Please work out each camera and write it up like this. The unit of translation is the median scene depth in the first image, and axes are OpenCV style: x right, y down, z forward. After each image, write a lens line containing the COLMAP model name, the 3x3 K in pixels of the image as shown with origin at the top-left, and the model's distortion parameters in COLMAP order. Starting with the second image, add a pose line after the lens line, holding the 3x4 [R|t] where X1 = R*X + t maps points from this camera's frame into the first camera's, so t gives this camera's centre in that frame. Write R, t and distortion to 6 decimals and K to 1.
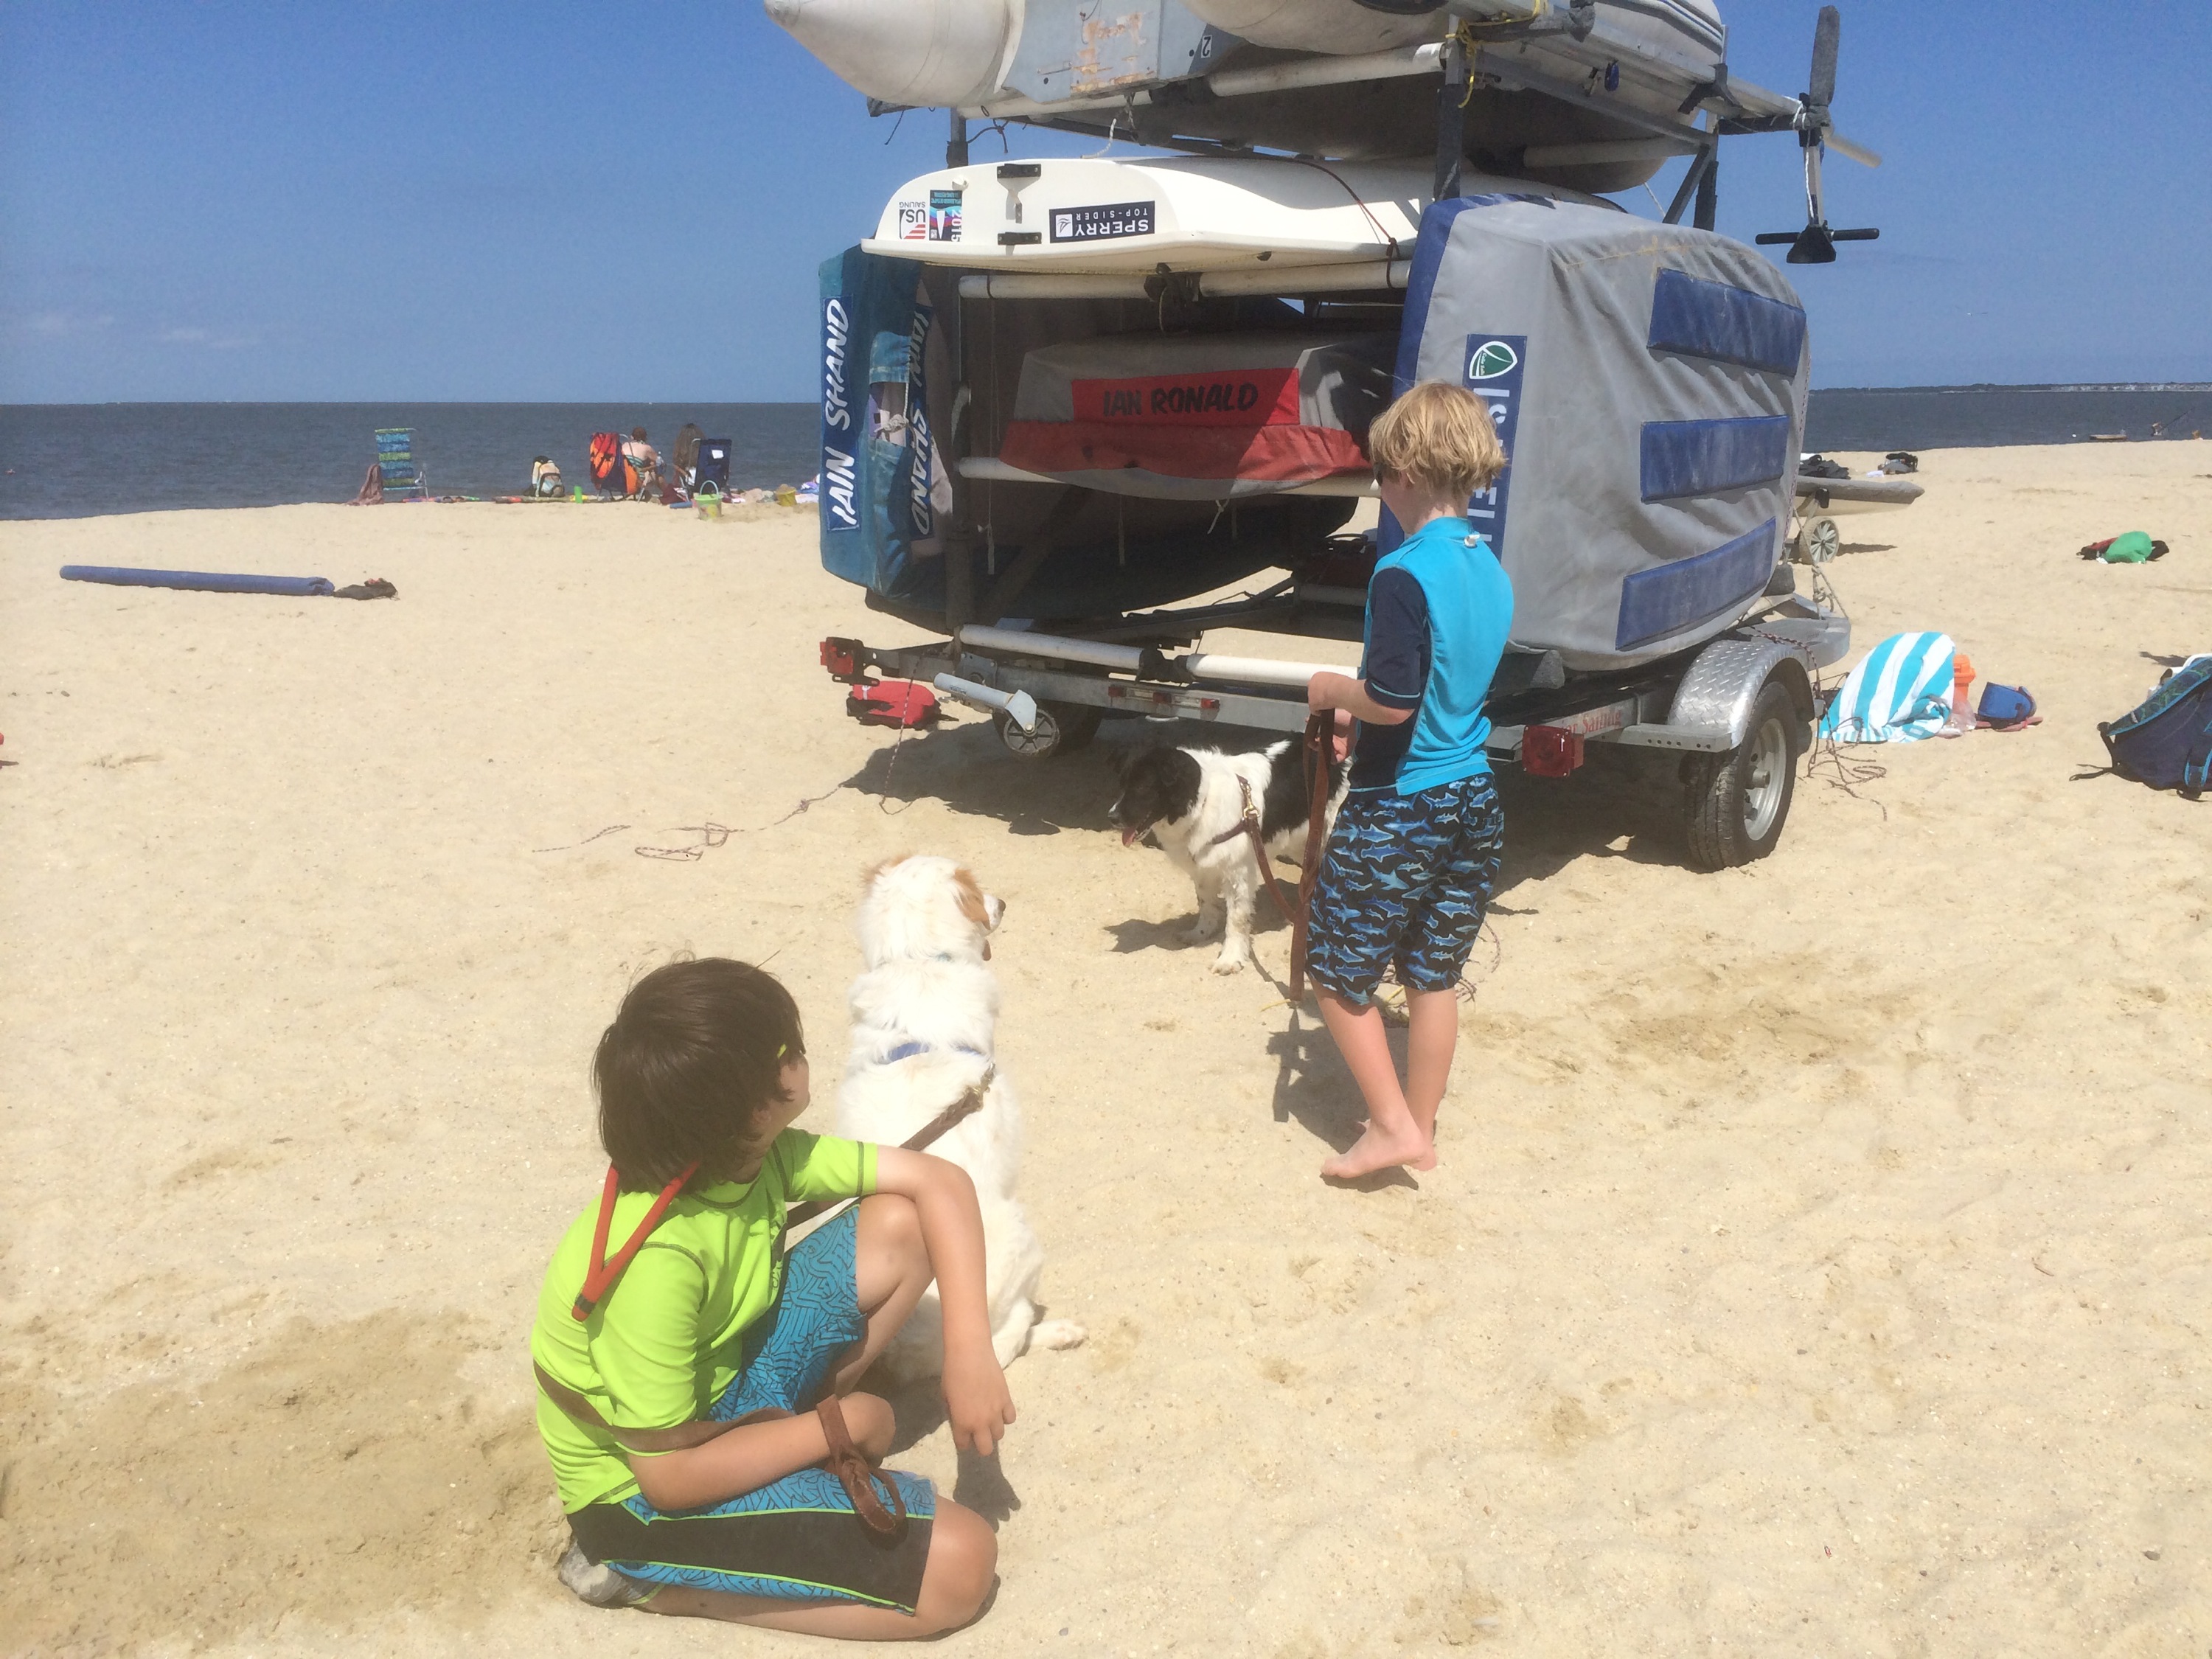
lens RADIAL K [[1925.3, 0, 1101.1], [0, 1925.3, 831.4], [0, 0, 1]] dist [0.051650, -0.017735]
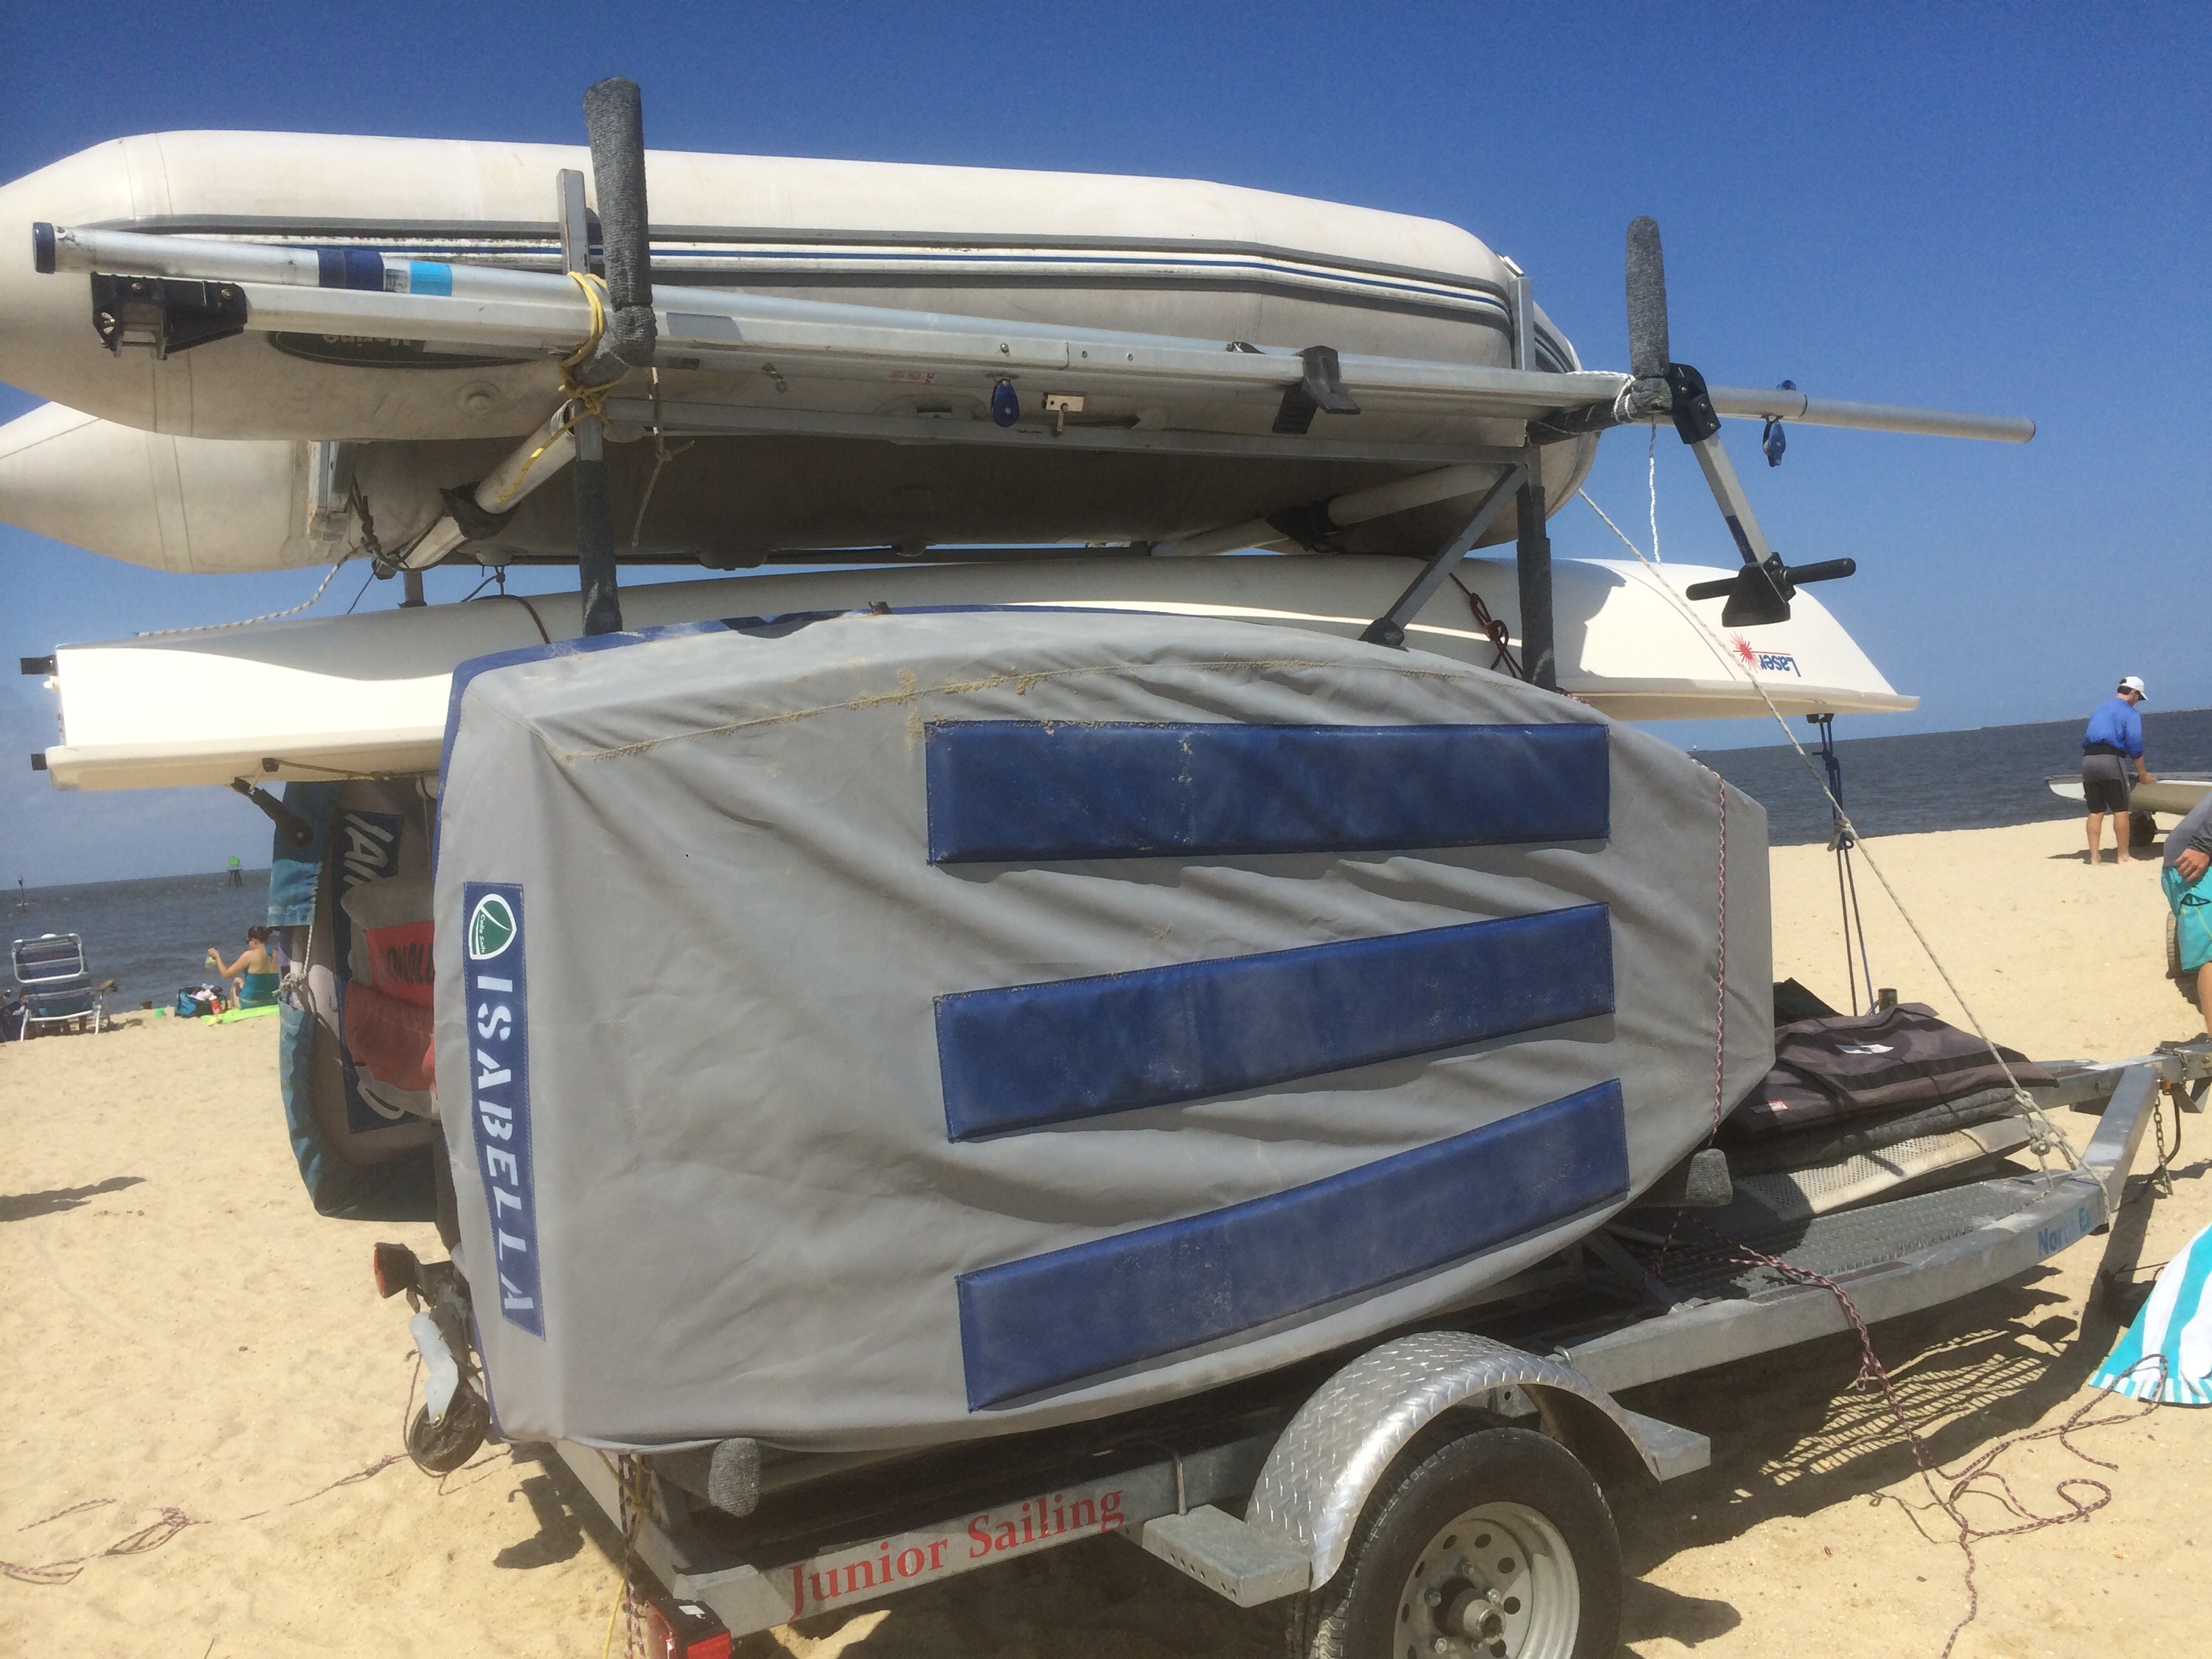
lens RADIAL K [[1925.3, 0, 1107.0], [0, 1925.3, 822.7], [0, 0, 1]] dist [0.051650, -0.017735]
pose [[0.915467, -0.063690, -0.397320, 0.528449], [-0.011622, 0.982798, -0.184320, -0.156841], [0.402225, 0.173357, 0.898979, 0.516319]]
